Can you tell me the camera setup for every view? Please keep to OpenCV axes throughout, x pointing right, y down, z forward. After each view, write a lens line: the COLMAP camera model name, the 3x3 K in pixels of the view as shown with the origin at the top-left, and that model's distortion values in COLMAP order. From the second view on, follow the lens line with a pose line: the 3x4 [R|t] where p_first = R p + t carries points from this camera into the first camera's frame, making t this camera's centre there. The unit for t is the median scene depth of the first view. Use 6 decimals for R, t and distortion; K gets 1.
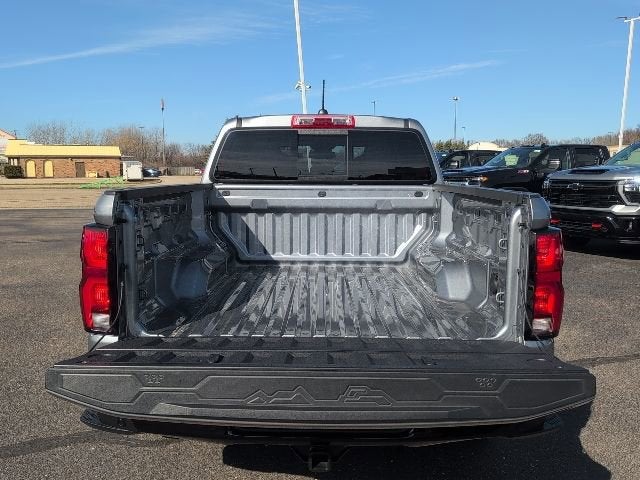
lens RADIAL K [[539.9, 0, 320.8], [0, 539.9, 239.3], [0, 0, 1]] dist [0.023791, -0.023548]
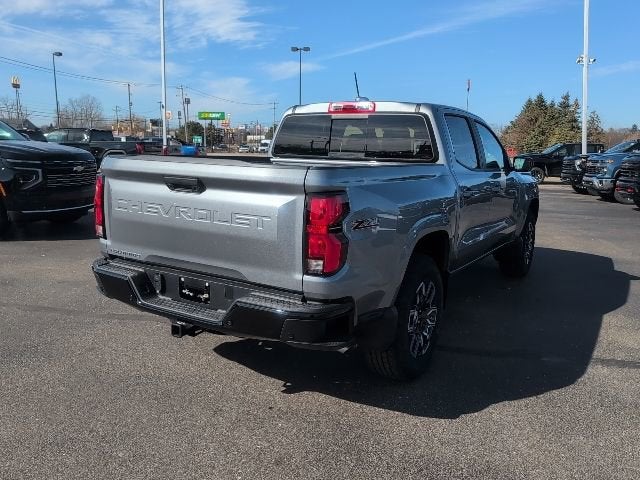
lens RADIAL K [[539.9, 0, 320.6], [0, 539.9, 239.3], [0, 0, 1]] dist [0.023791, -0.023548]
pose [[0.859837, 0.106583, -0.499320, 0.580435], [-0.089199, 0.994286, 0.058635, 0.009128], [0.502717, -0.005878, 0.864431, -0.076379]]
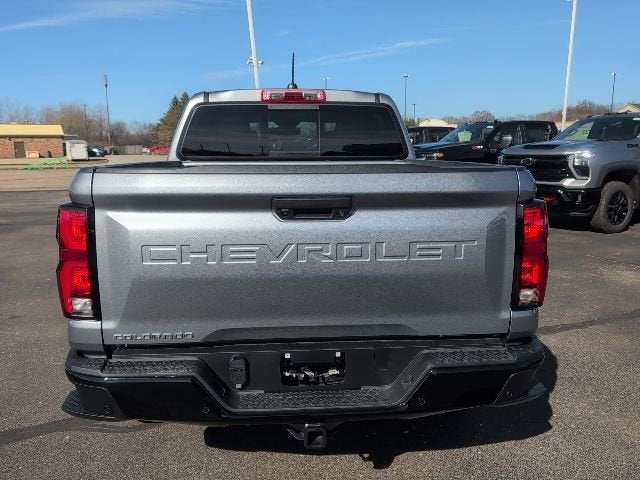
lens RADIAL K [[539.8, 0, 319.6], [0, 539.8, 239.2], [0, 0, 1]] dist [0.002129, -0.000468]
pose [[0.995964, -0.022875, 0.086784, -0.039771], [0.019389, 0.998979, 0.040801, 0.001882], [-0.087629, -0.038953, 0.995391, 0.013023]]
